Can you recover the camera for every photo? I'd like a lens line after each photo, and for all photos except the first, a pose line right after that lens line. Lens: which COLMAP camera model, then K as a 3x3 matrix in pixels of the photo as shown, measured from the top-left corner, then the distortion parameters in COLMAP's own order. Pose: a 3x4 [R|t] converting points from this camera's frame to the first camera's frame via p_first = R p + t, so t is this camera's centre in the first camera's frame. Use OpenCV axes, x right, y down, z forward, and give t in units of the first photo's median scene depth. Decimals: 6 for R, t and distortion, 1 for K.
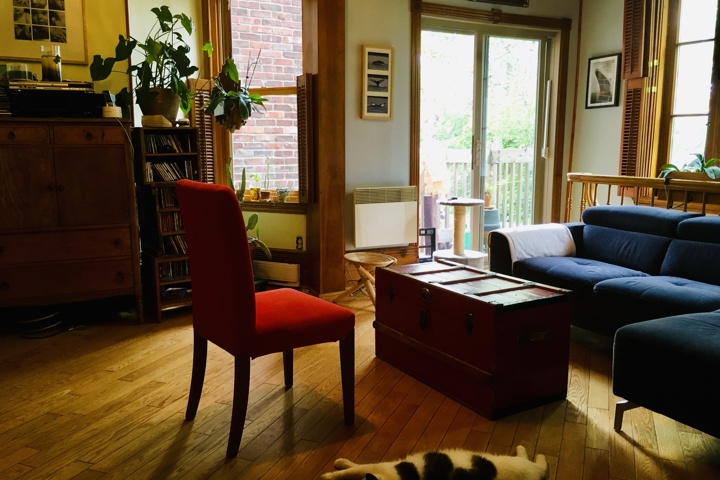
lens RADIAL K [[615.9, 0, 360.0], [0, 615.9, 240.0], [0, 0, 1]] dist [0.080247, -0.106585]
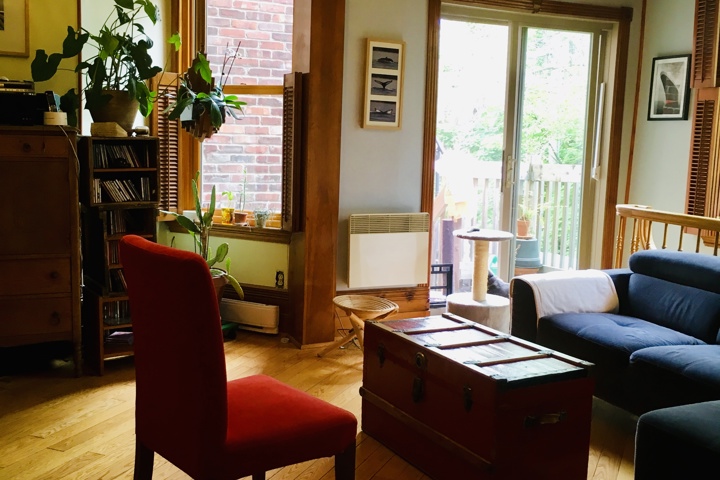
lens RADIAL K [[814.4, 0, 358.0], [0, 814.4, 237.0], [0, 0, 1]] dist [0.056580, -0.020290]
pose [[0.999207, 0.034809, -0.019310, 0.026106], [-0.035303, 0.999043, -0.025816, -0.031376], [0.018393, 0.026477, 0.999480, -0.068124]]
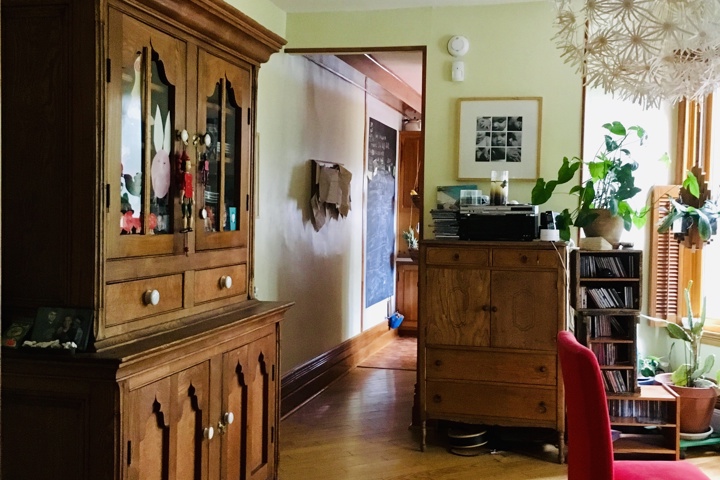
lens RADIAL K [[814.4, 0, 358.0], [0, 814.4, 237.0], [0, 0, 1]] dist [0.056580, -0.020290]
pose [[0.761421, 0.031705, -0.647482, 0.180392], [-0.112006, 0.990216, -0.083228, -0.056923], [0.638508, 0.135893, 0.757523, -0.139298]]
